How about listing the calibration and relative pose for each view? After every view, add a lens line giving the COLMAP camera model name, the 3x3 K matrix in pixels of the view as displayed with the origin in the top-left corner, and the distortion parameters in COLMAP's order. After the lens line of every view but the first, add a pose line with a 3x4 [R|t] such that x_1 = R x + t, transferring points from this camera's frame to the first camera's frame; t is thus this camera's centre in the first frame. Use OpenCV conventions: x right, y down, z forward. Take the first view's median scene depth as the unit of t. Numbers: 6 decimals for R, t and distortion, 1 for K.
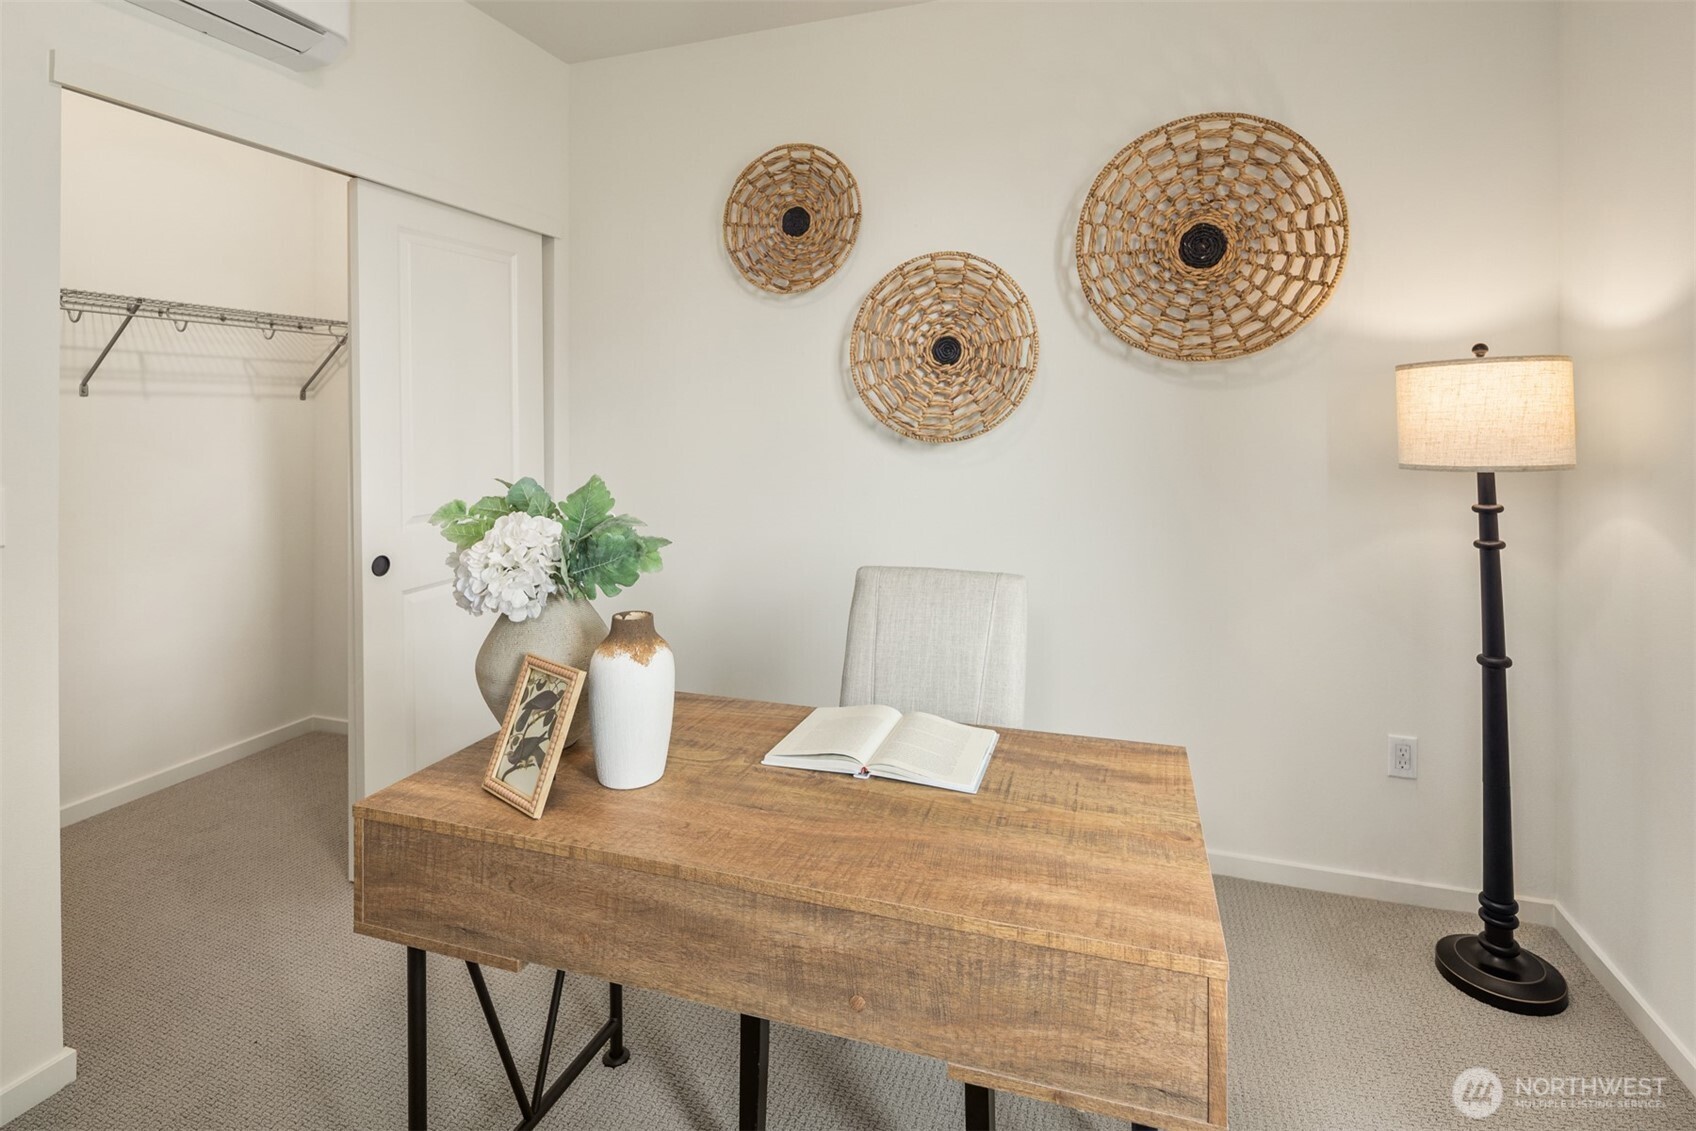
lens RADIAL K [[822.4, 0, 852.0], [0, 822.4, 420.7], [0, 0, 1]] dist [-0.002724, -0.001353]
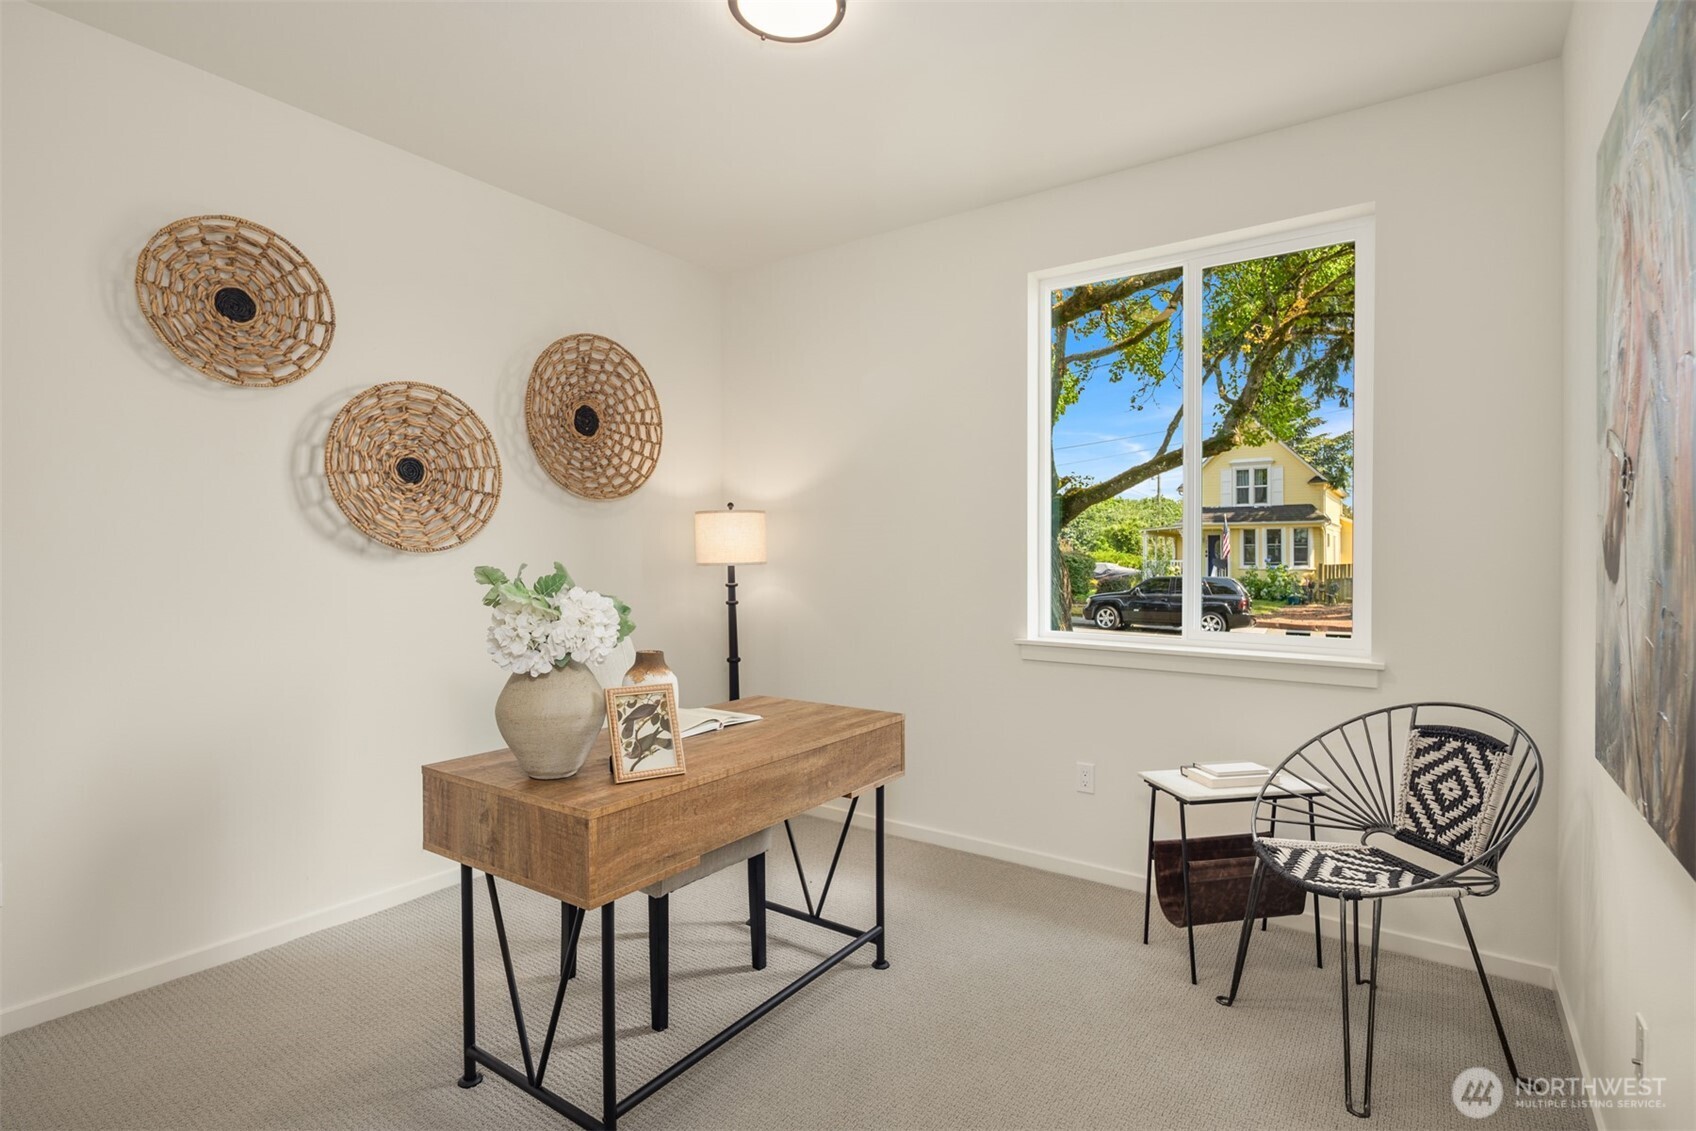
lens RADIAL K [[822.4, 0, 844.1], [0, 822.4, 566.0], [0, 0, 1]] dist [-0.002724, -0.001353]
pose [[0.285105, -0.003547, 0.958490, -0.886768], [-0.006009, 0.999967, 0.005488, 0.039417], [-0.958477, -0.007324, 0.285075, 0.132383]]
